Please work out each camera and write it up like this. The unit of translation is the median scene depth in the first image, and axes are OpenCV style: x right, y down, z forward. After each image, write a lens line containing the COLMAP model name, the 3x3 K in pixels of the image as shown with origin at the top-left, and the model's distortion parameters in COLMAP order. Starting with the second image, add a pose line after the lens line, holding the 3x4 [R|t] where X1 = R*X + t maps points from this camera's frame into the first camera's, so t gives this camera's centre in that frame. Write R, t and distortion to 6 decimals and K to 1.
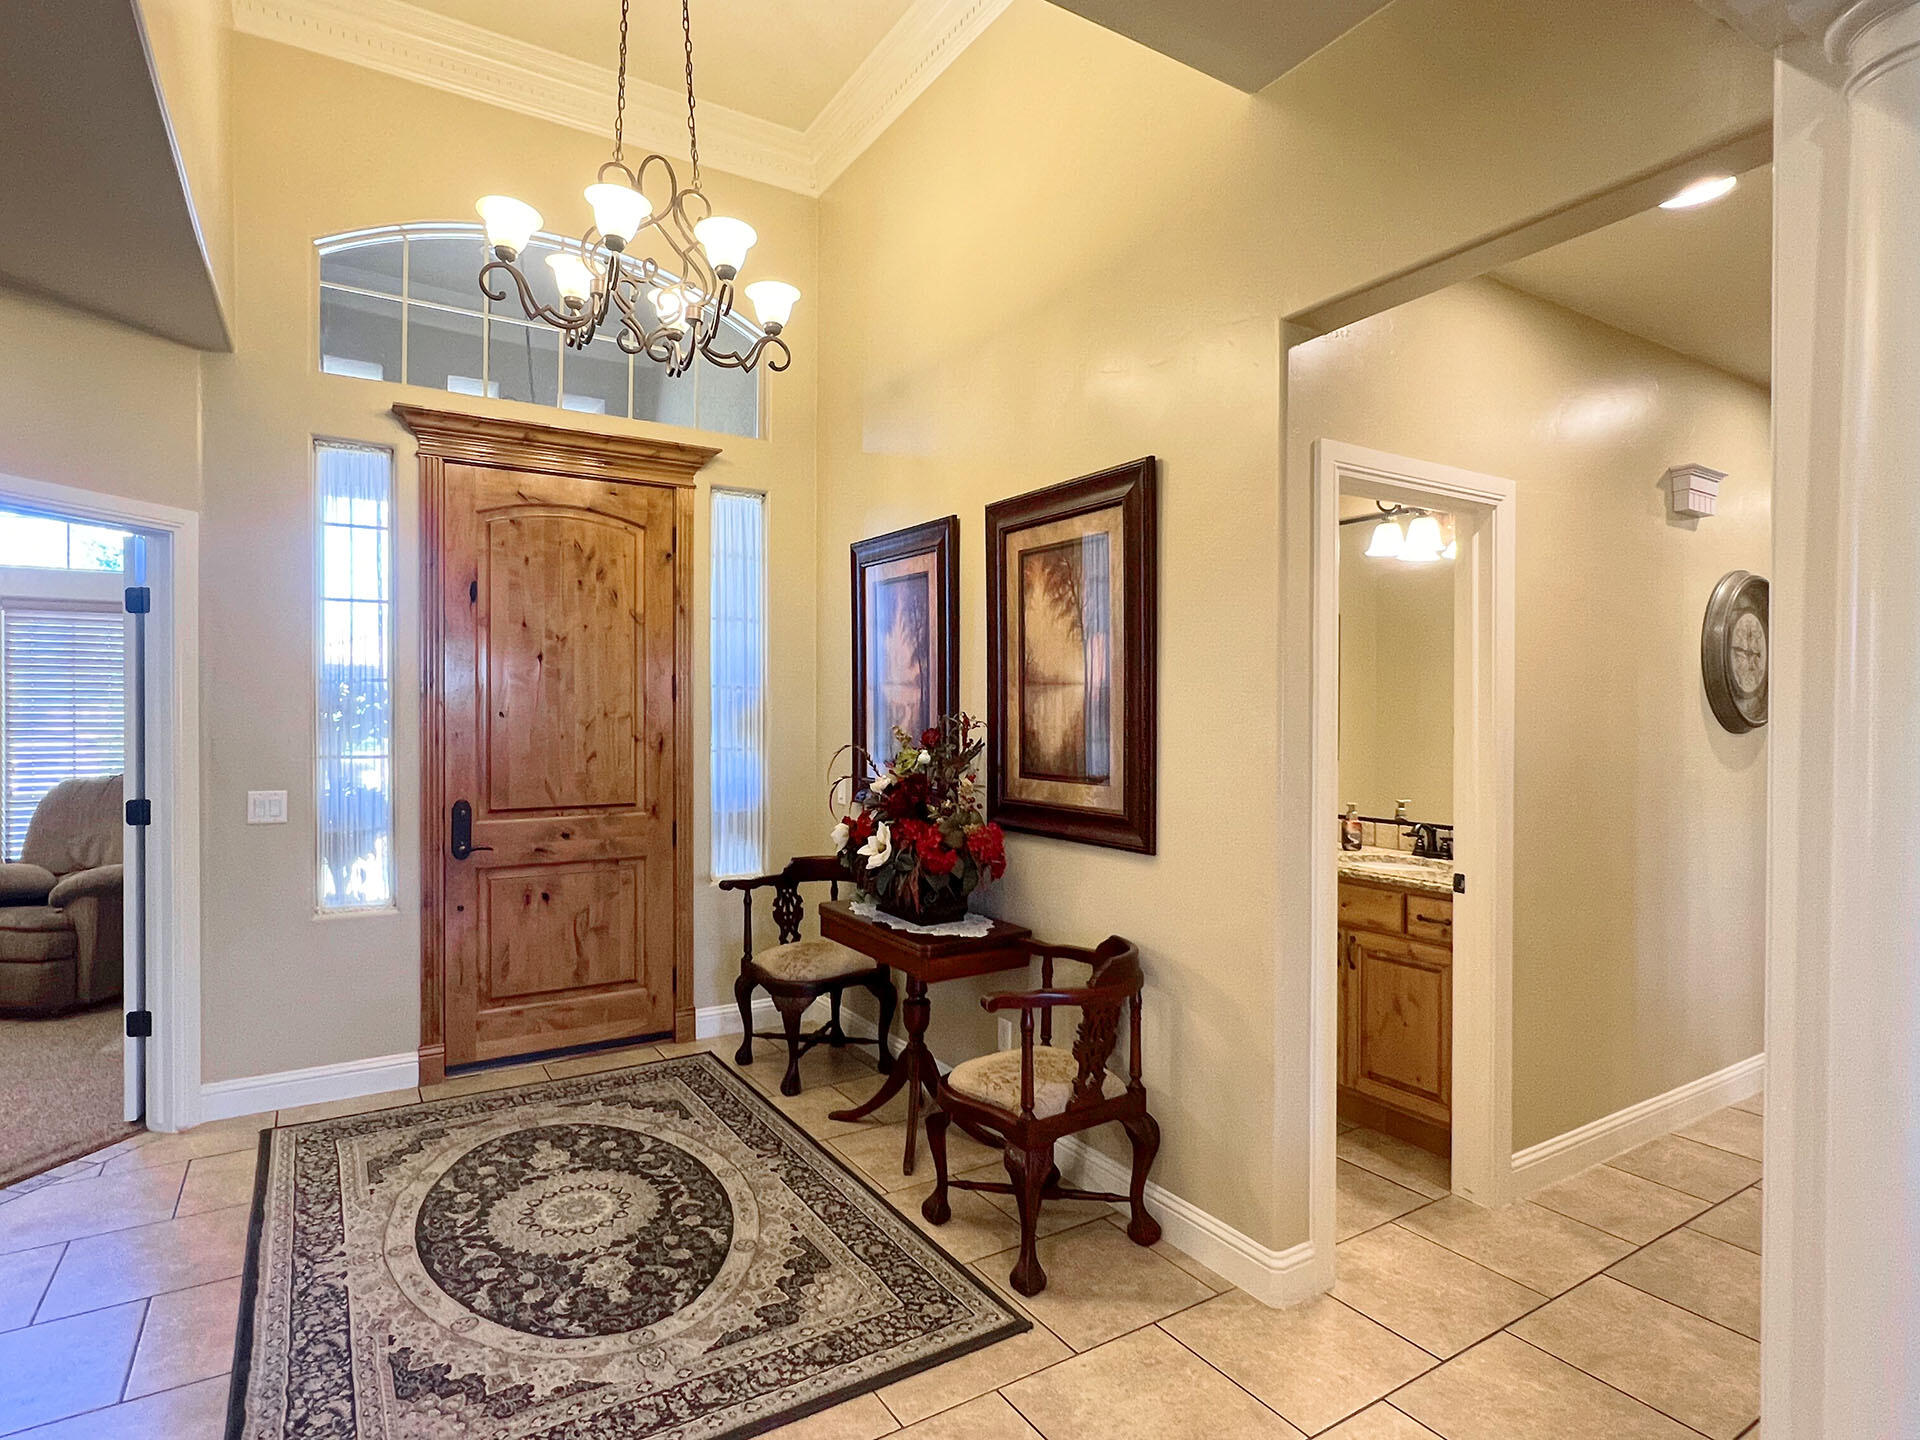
lens RADIAL K [[1017.8, 0, 949.8], [0, 1017.8, 717.4], [0, 0, 1]] dist [-0.007132, -0.004060]
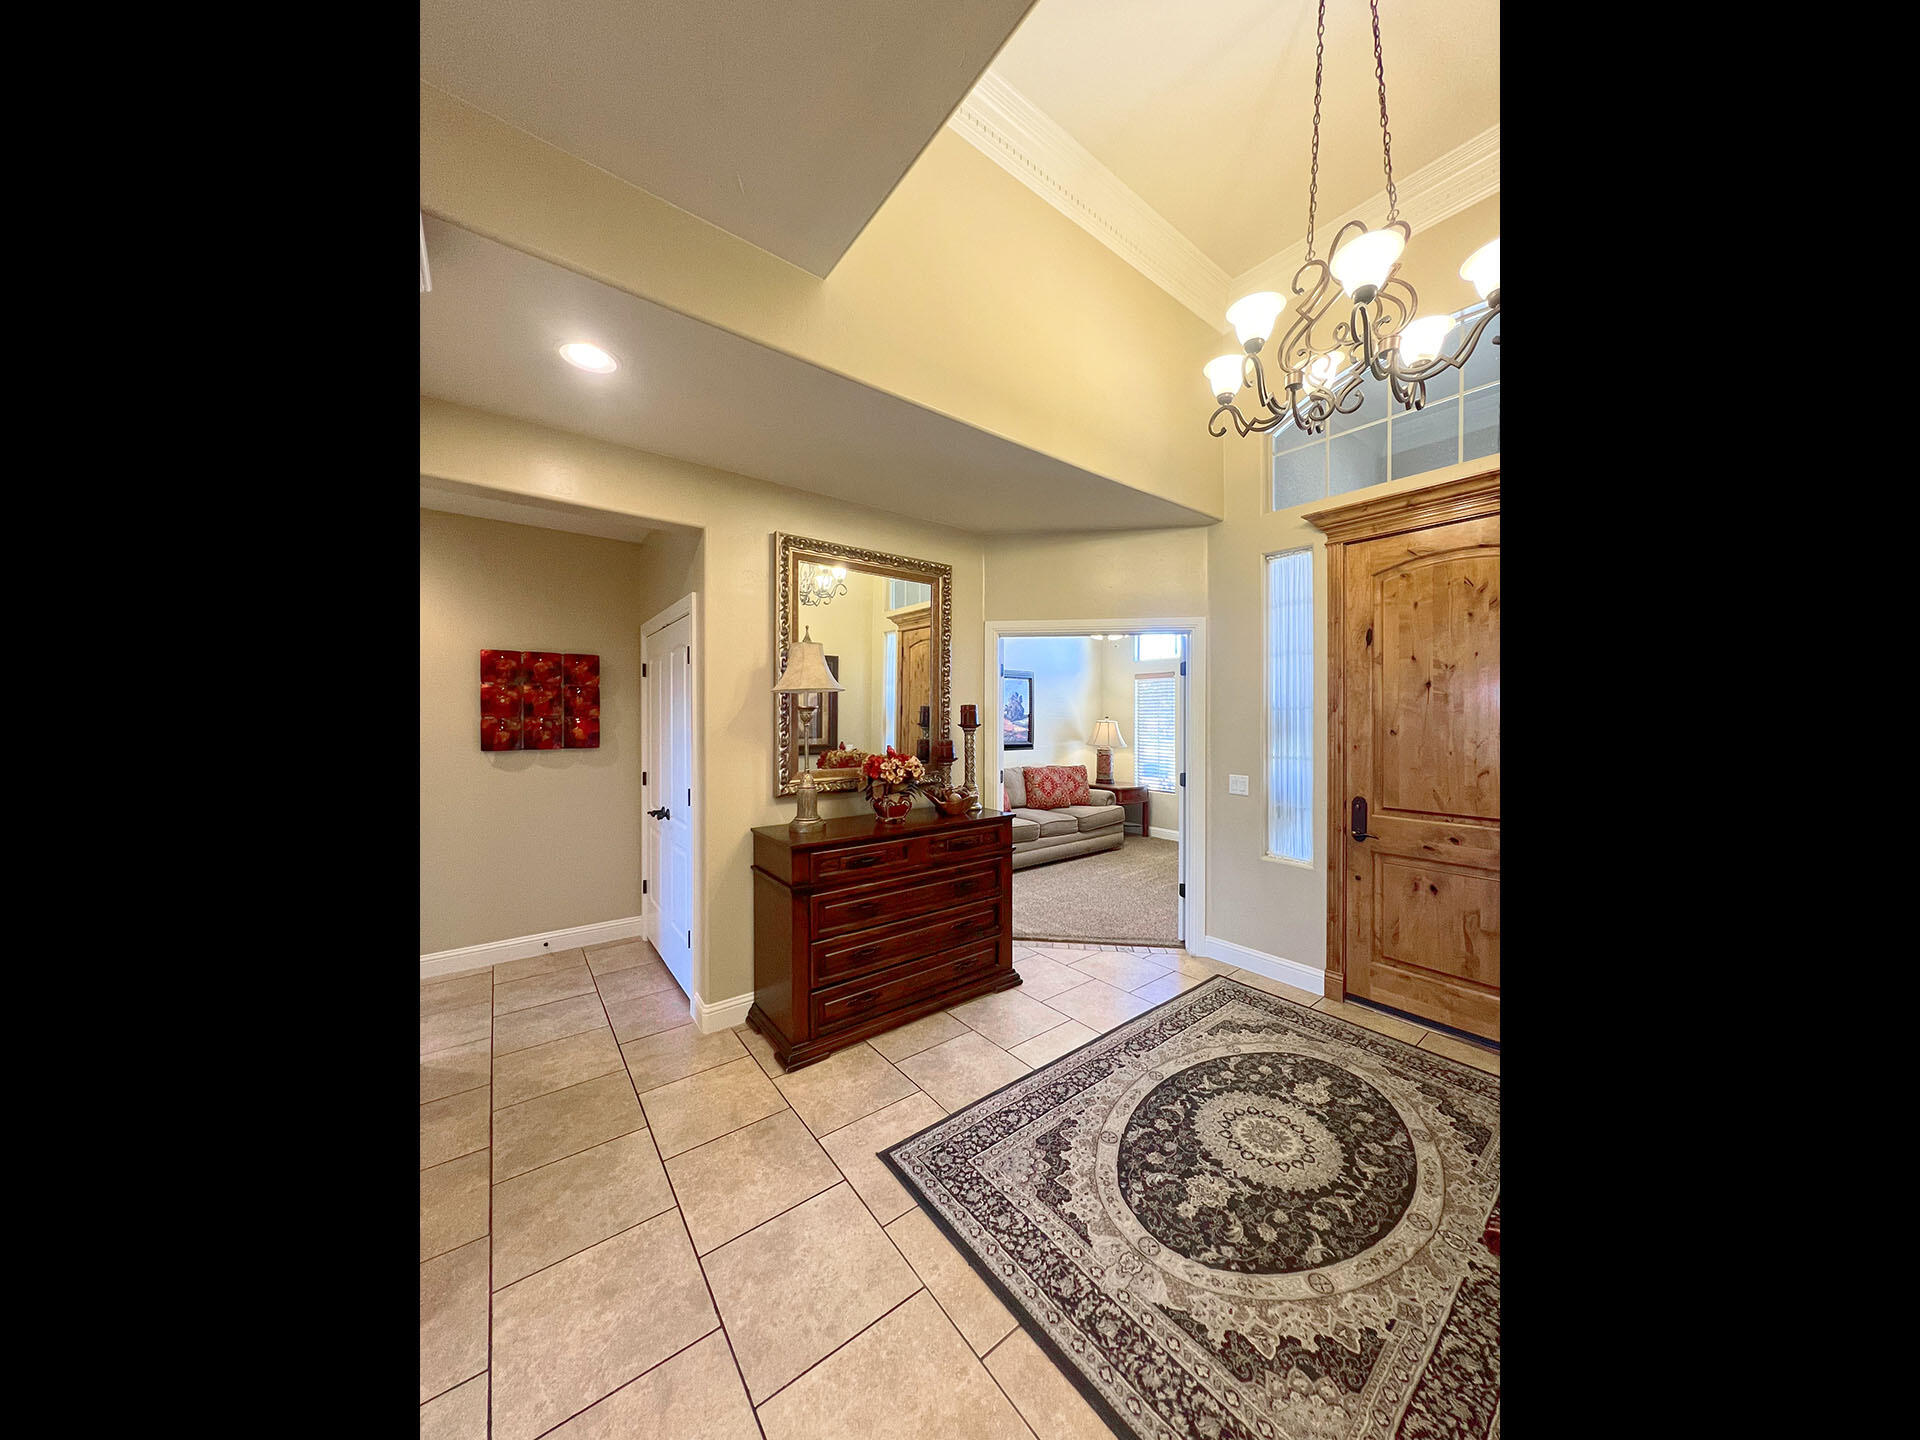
lens RADIAL K [[593.5, 0, 977.4], [0, 593.5, 718.6], [0, 0, 1]] dist [-0.000127, -0.000033]
pose [[0.112442, 0.001782, -0.993657, 0.316286], [-0.005397, 0.999985, 0.001182, -0.025145], [0.993644, 0.005230, 0.112450, 0.574482]]
